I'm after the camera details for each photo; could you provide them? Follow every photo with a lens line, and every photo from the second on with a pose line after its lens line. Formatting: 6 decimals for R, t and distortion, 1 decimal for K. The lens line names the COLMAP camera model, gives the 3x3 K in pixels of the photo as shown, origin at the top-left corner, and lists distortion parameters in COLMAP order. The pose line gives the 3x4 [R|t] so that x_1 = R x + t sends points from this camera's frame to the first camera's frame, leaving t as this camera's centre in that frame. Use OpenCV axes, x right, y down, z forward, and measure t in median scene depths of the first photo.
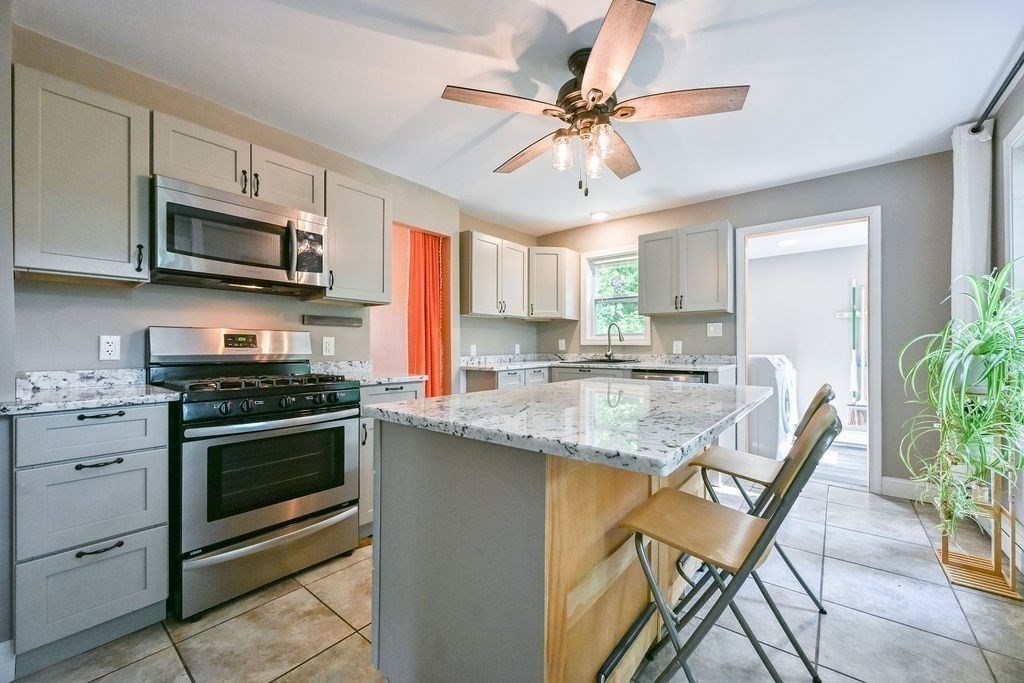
lens RADIAL K [[406.1, 0, 512.0], [0, 406.1, 341.5], [0, 0, 1]] dist [-0.000734, -0.000105]
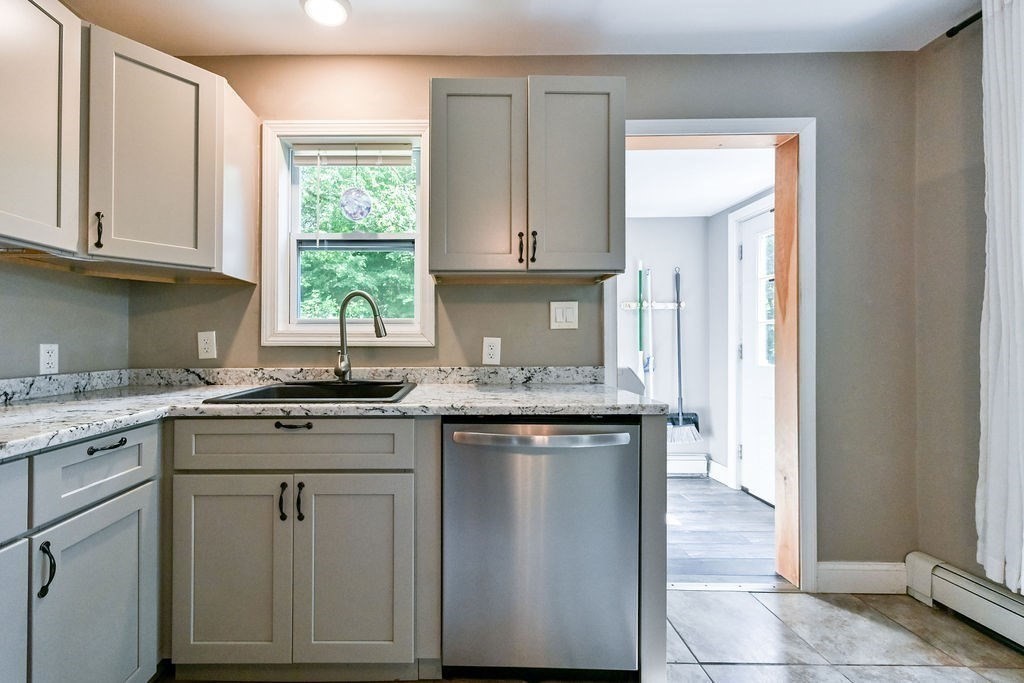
lens RADIAL K [[516.4, 0, 511.5], [0, 516.4, 338.1], [0, 0, 1]] dist [0.001367, 0.000674]
pose [[0.785847, 0.007329, 0.618377, 0.050894], [-0.005915, 0.999973, -0.004336, 0.002064], [-0.618392, -0.000250, 0.785870, 0.483757]]
